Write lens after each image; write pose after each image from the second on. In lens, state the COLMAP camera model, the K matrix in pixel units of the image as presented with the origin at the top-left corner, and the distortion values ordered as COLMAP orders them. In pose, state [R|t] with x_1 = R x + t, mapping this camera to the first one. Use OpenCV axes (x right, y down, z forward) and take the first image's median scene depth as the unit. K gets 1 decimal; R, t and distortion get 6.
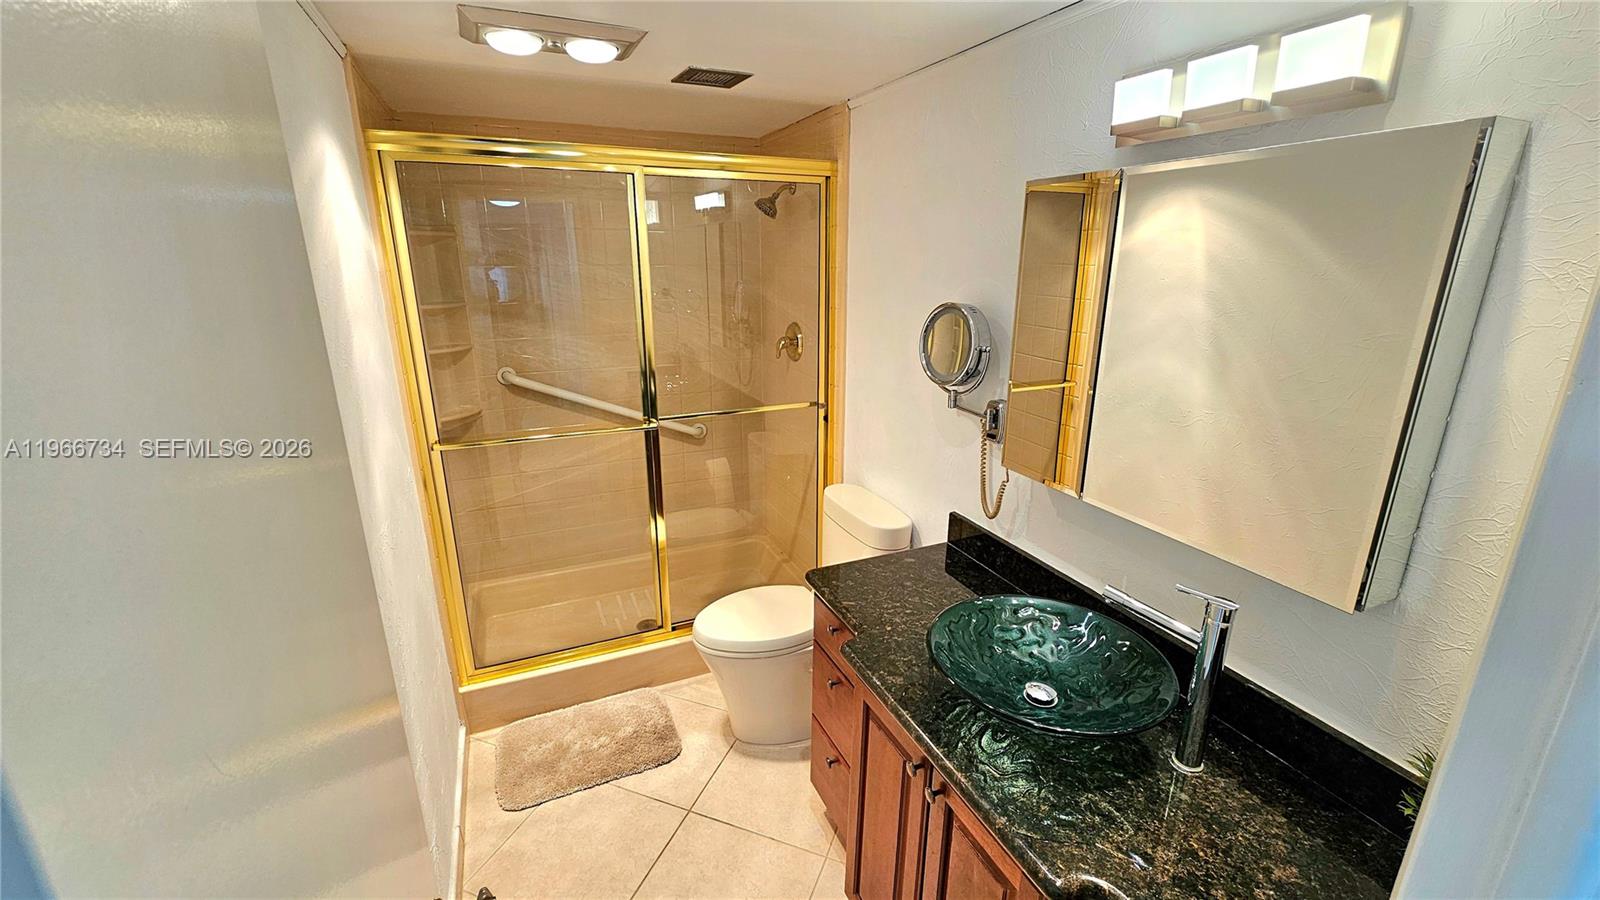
lens RADIAL K [[650.4, 0, 804.4], [0, 650.4, 440.0], [0, 0, 1]] dist [0.001213, -0.001539]
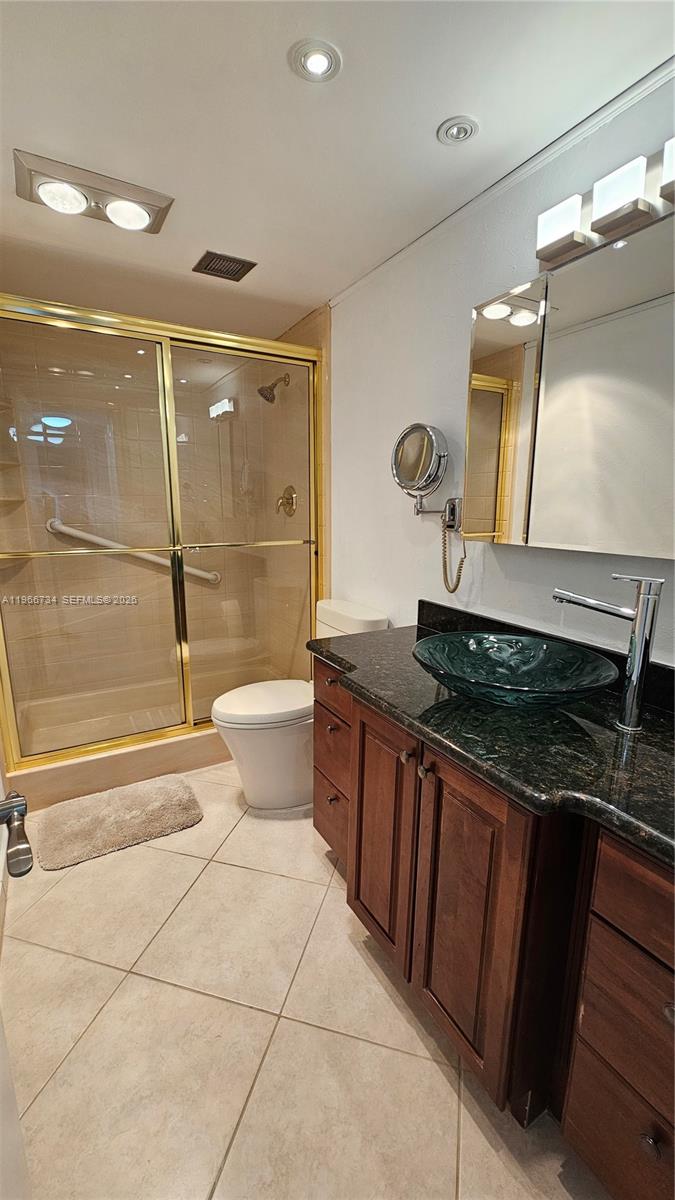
lens RADIAL K [[487.8, 0, 338.2], [0, 487.8, 607.3], [0, 0, 1]] dist [0.001213, -0.001539]
pose [[0.995458, -0.019559, 0.093174, -0.019626], [0.026470, 0.996942, -0.073527, 0.176630], [-0.091451, 0.075659, 0.992931, 0.066501]]
